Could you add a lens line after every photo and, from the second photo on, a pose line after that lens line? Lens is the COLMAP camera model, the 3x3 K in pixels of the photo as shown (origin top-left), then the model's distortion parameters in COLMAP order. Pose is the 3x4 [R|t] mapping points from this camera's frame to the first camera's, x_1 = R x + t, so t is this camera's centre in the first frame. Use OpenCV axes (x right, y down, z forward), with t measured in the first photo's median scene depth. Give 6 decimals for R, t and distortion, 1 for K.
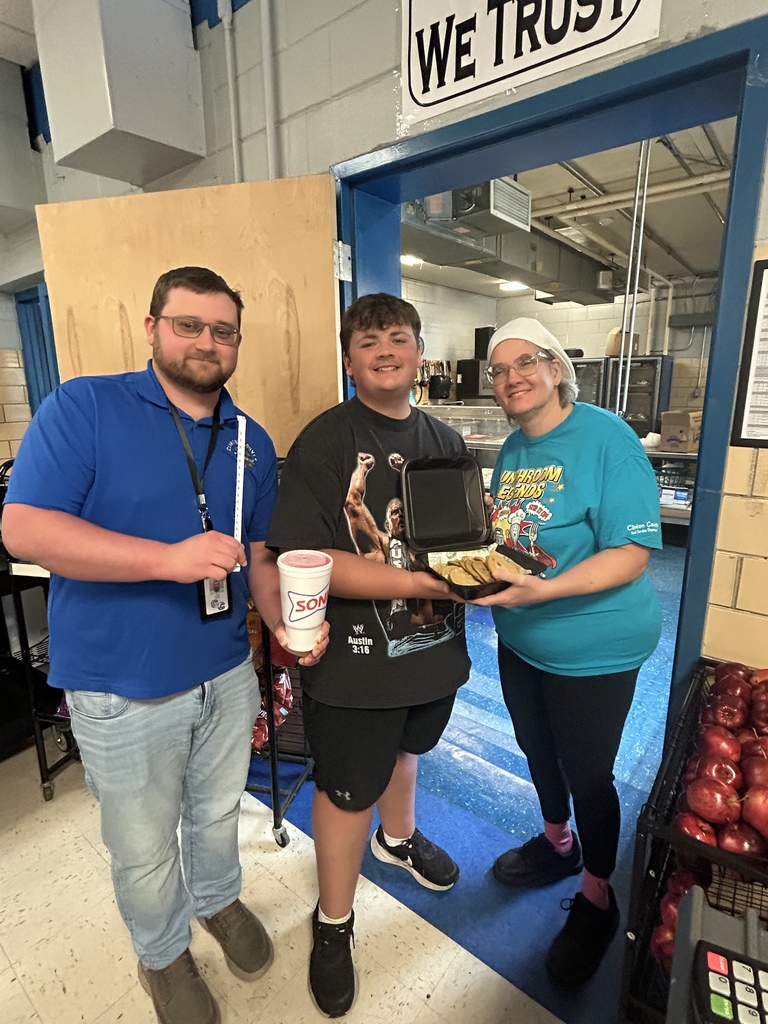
lens RADIAL K [[540.2, 0, 388.3], [0, 540.2, 508.0], [0, 0, 1]] dist [0.003464, 0.005280]
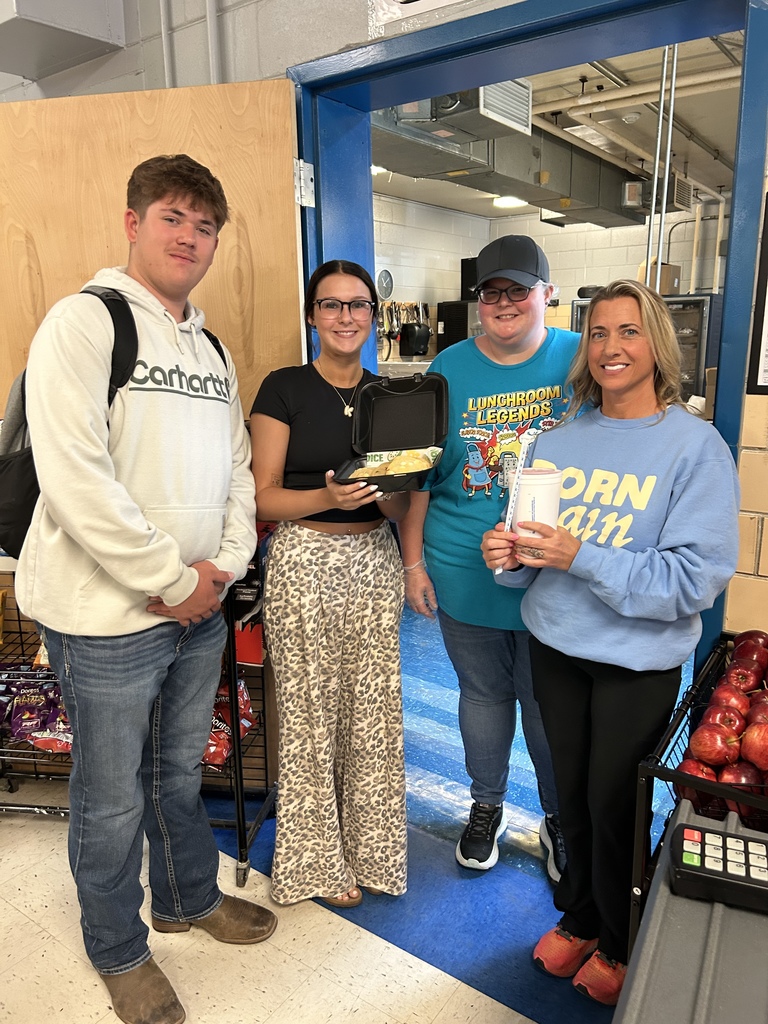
lens RADIAL K [[764.9, 0, 374.8], [0, 764.9, 508.3], [0, 0, 1]] dist [0.034043, -0.006787]
pose [[0.998948, -0.016152, 0.042920, -0.018470], [0.016397, 0.999851, -0.005345, 0.026650], [-0.042828, 0.006043, 0.999064, -0.096056]]
